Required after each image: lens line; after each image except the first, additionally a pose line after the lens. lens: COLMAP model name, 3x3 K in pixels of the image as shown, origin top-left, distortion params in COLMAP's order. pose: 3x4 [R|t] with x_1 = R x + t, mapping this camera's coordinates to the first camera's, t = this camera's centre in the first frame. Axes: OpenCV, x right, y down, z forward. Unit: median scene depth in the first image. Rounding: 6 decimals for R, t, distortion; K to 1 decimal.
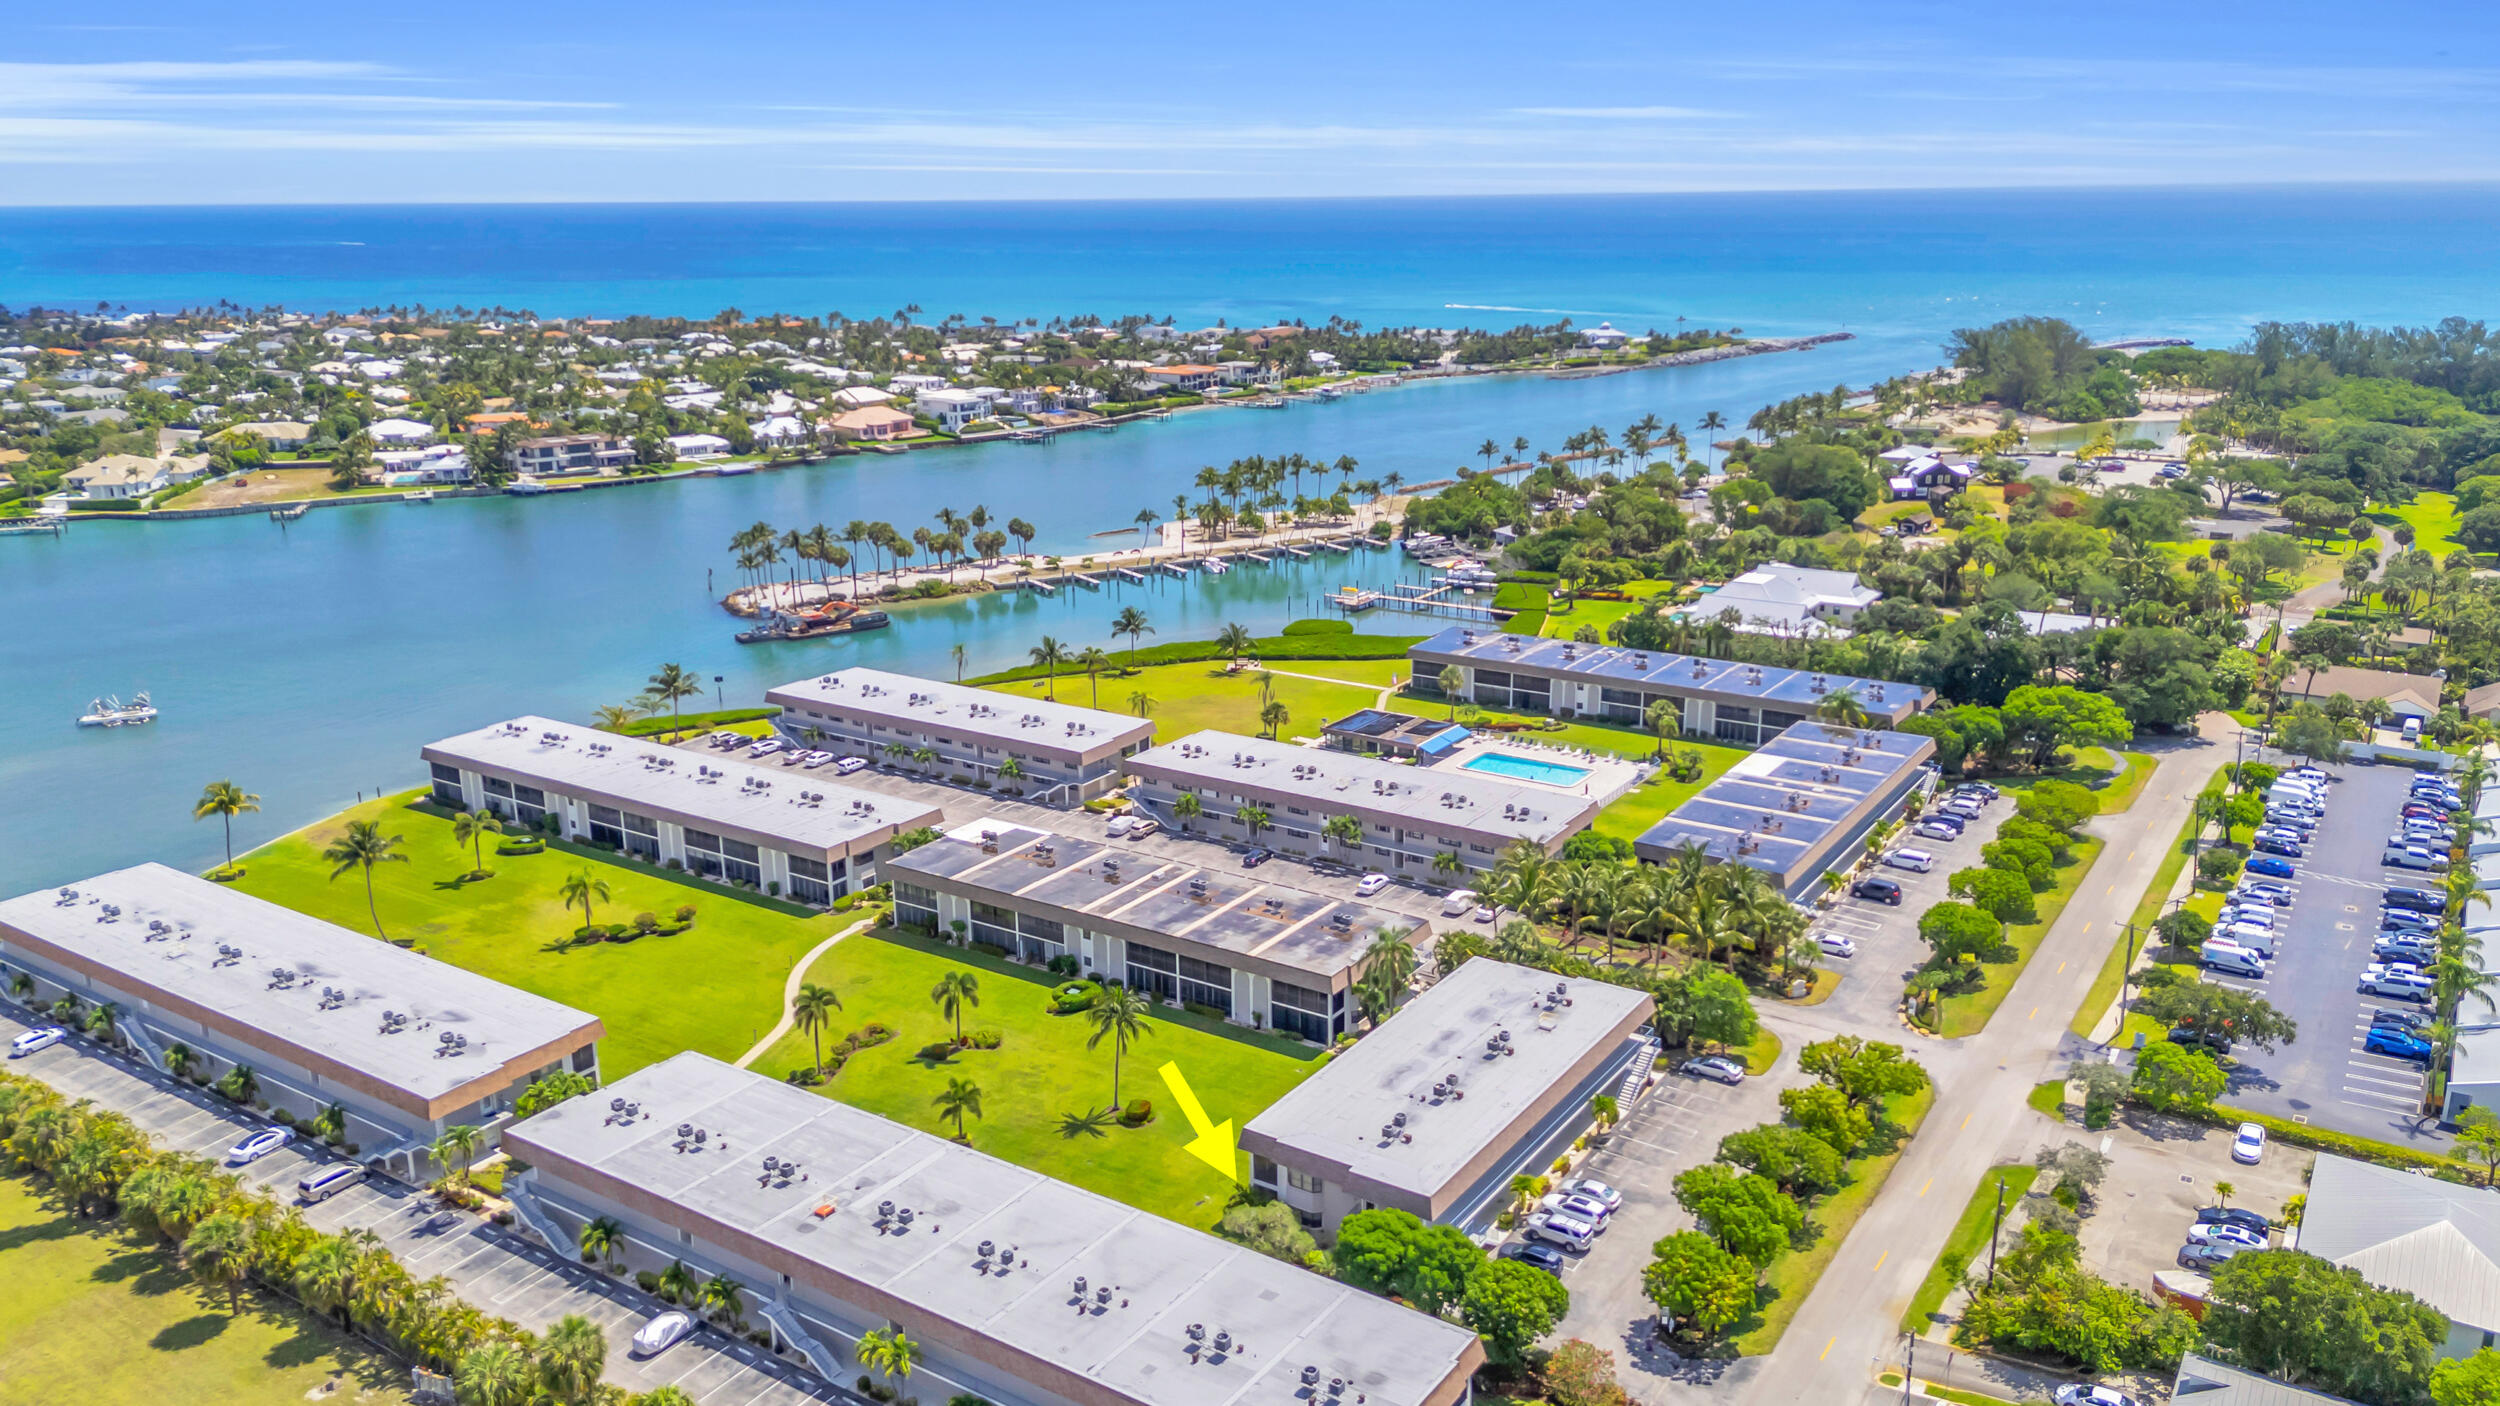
lens RADIAL K [[1777.2, 0, 1250.0], [0, 1777.2, 703.0], [0, 0, 1]] dist [0.048264, -0.005174]
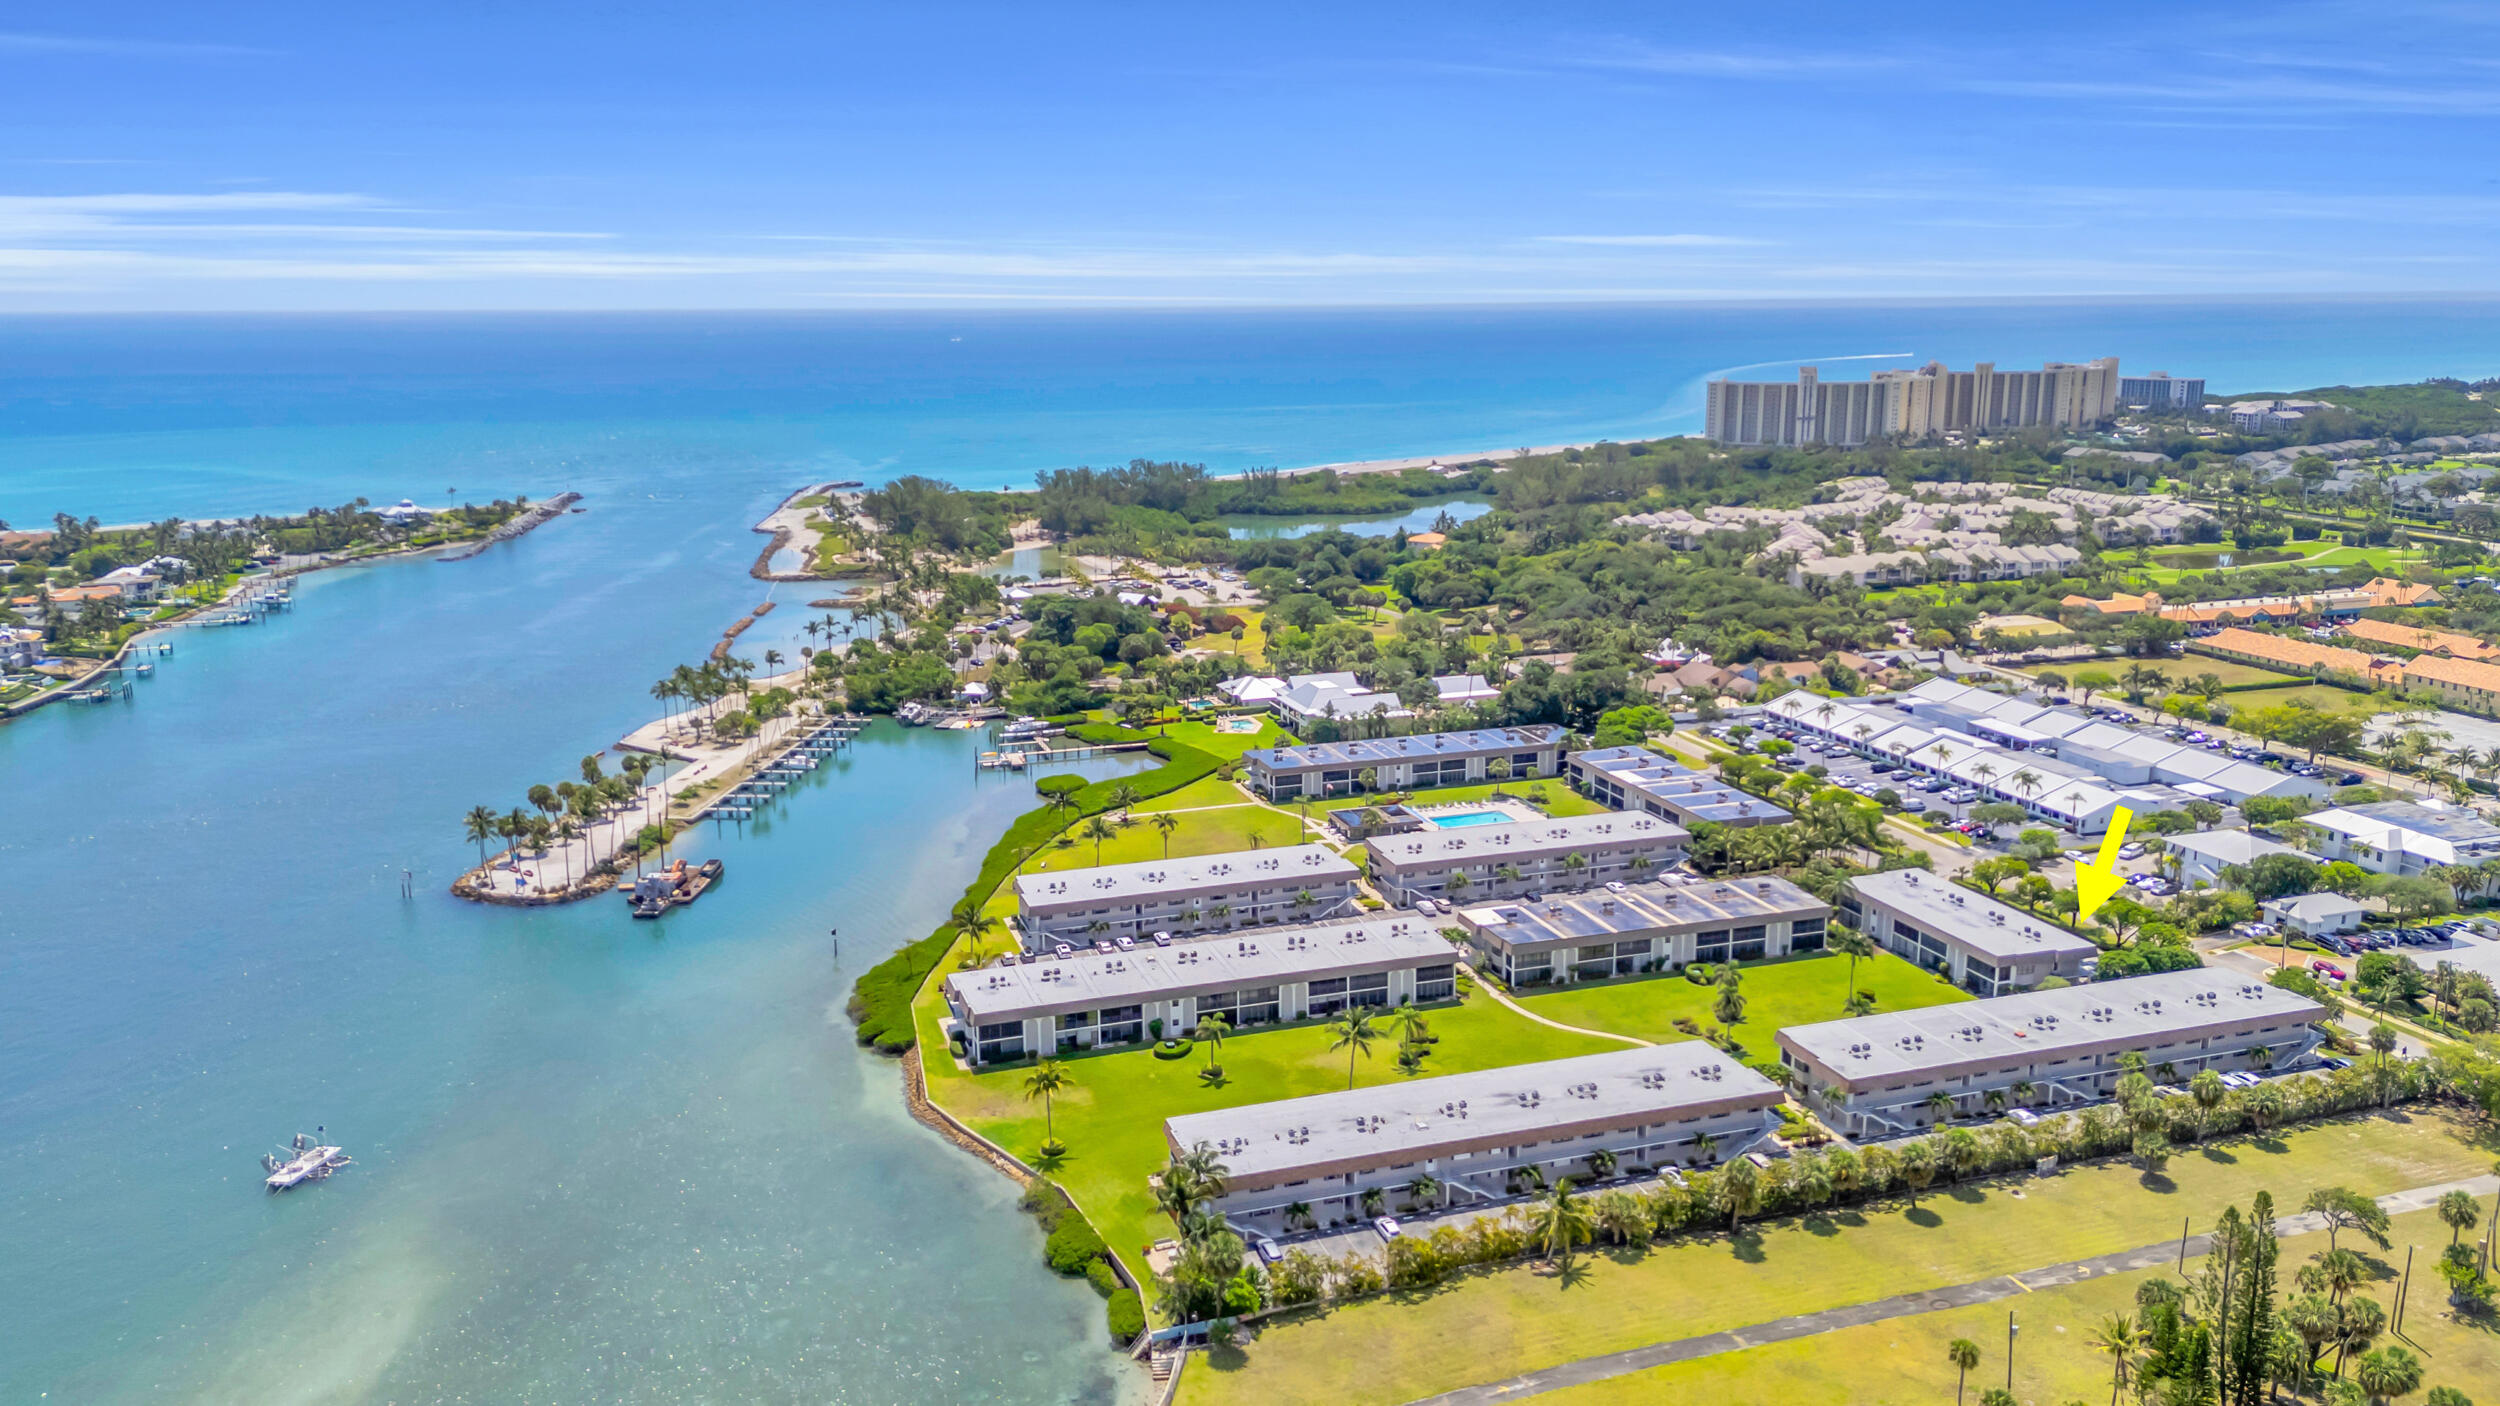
lens RADIAL K [[1777.2, 0, 1250.0], [0, 1777.2, 703.0], [0, 0, 1]] dist [0.048264, -0.005174]
pose [[0.630771, -0.159894, 0.759317, -1.254472], [0.212406, 0.976744, 0.029231, -0.165286], [-0.746332, 0.142845, 0.650065, 0.200769]]
